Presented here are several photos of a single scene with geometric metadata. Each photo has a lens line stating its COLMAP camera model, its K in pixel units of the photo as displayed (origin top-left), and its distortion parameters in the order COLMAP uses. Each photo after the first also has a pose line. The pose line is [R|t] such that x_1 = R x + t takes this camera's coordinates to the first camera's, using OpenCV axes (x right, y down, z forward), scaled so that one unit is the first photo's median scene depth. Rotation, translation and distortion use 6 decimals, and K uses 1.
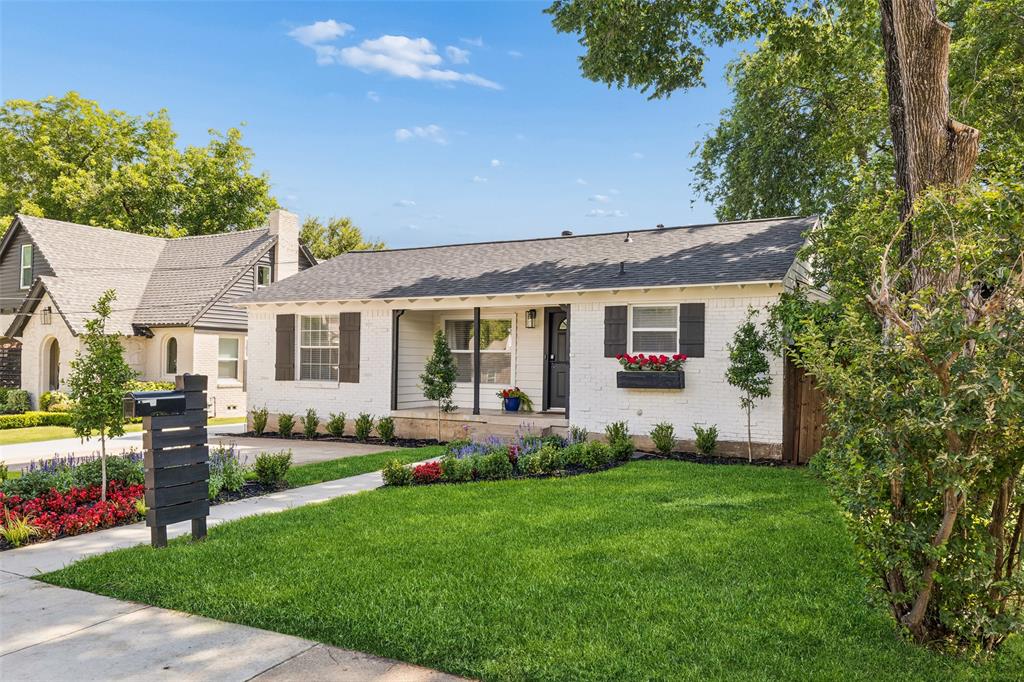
lens RADIAL K [[744.3, 0, 511.5], [0, 744.3, 336.8], [0, 0, 1]] dist [-0.001196, 0.000751]
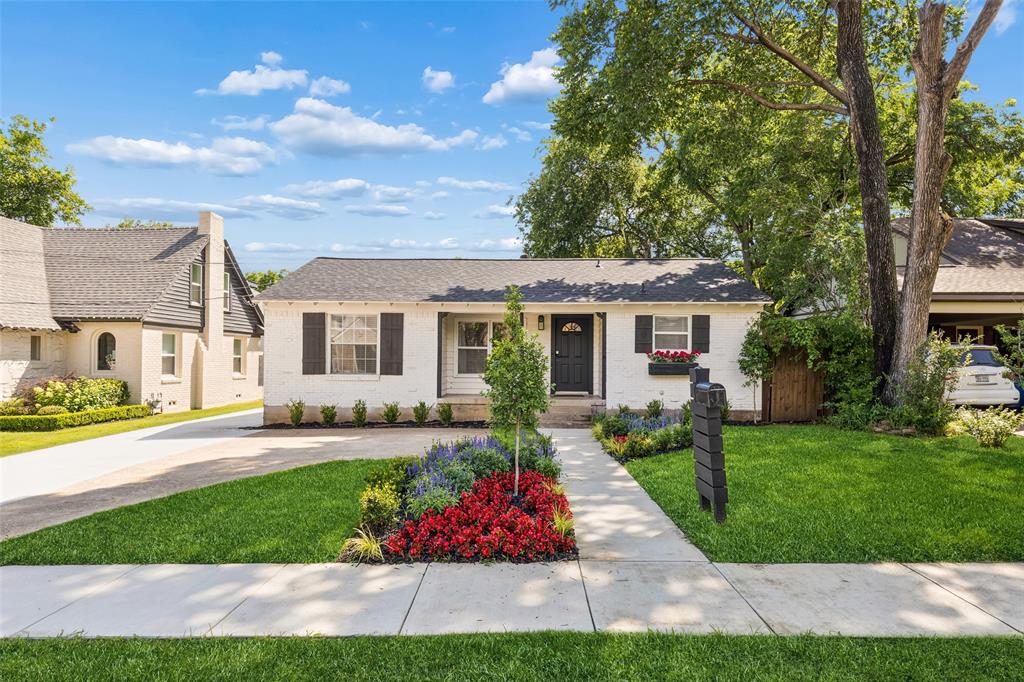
lens RADIAL K [[568.8, 0, 514.4], [0, 568.8, 339.8], [0, 0, 1]] dist [0.008443, 0.000260]
pose [[0.890161, 0.010577, 0.455524, -0.449283], [-0.012378, 0.999923, 0.000972, 0.004441], [-0.455479, -0.006503, 0.890223, 0.146734]]
